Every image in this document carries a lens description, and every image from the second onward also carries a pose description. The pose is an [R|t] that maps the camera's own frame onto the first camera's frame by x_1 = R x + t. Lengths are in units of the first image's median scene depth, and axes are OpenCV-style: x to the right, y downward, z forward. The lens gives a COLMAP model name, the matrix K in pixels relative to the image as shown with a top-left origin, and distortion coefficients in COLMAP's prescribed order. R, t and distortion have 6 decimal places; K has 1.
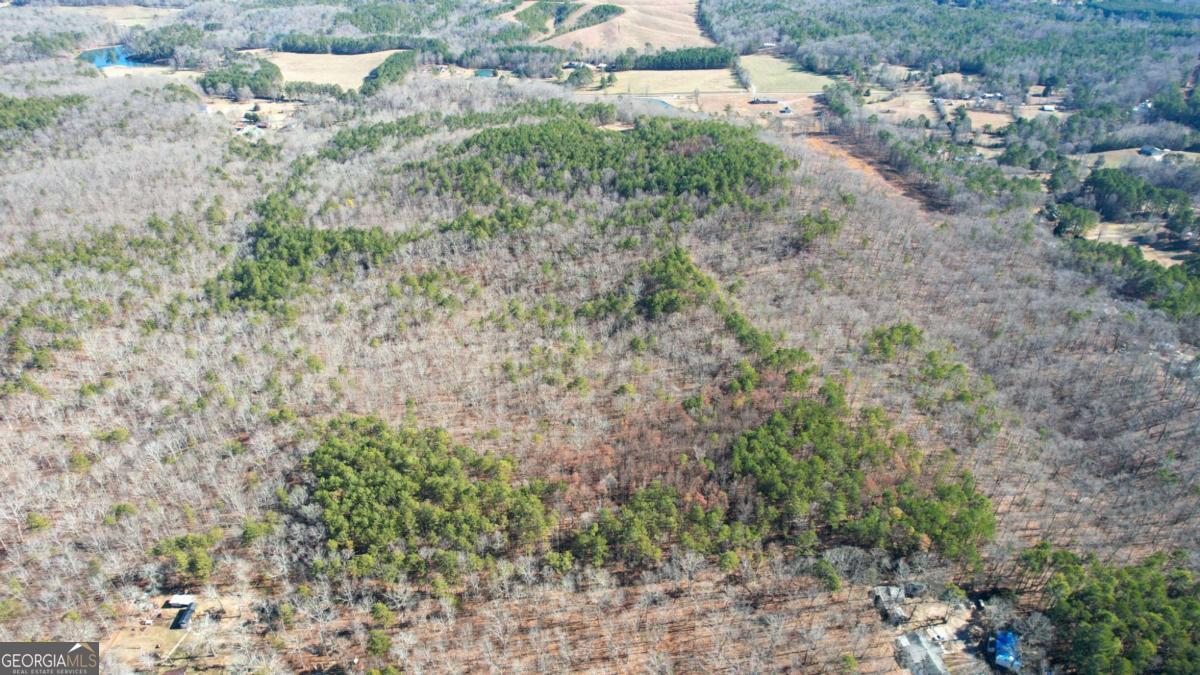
lens RADIAL K [[777.8, 0, 603.5], [0, 777.8, 329.8], [0, 0, 1]] dist [-0.082988, 0.080003]
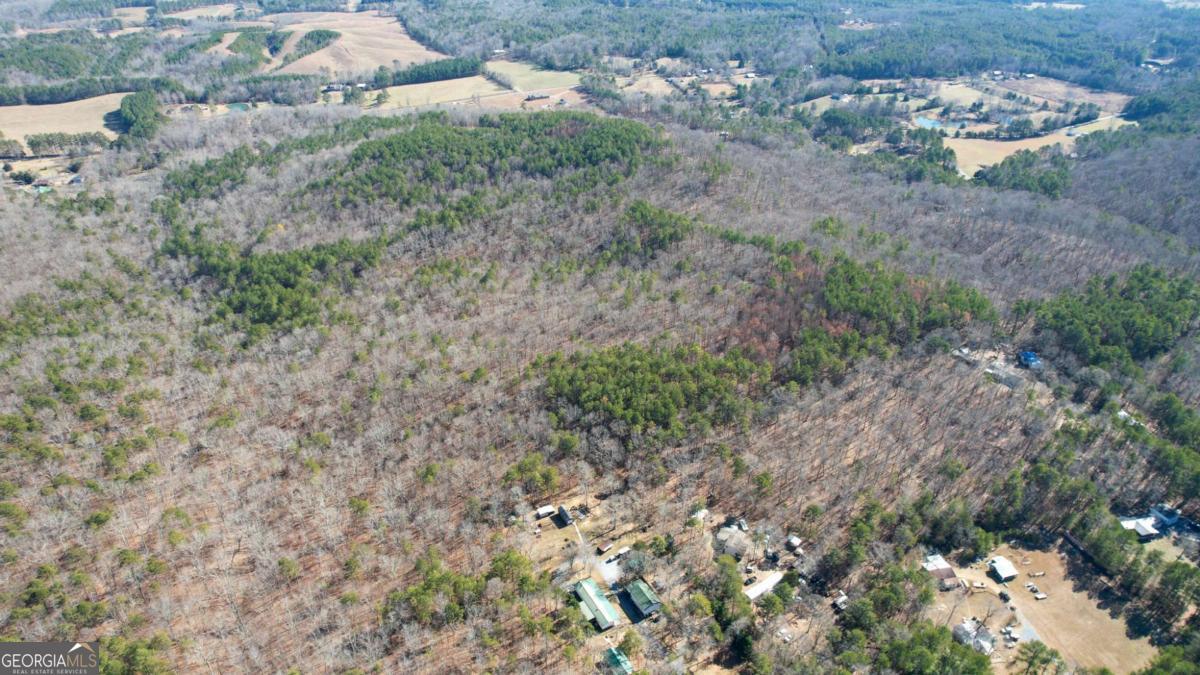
lens RADIAL K [[770.3, 0, 605.4], [0, 770.3, 340.3], [0, 0, 1]] dist [-0.081967, 0.077789]
pose [[0.879369, -0.239362, 0.411602, -0.246157], [0.243265, 0.968972, 0.043769, 0.021202], [-0.409307, 0.061639, 0.910312, -0.029263]]
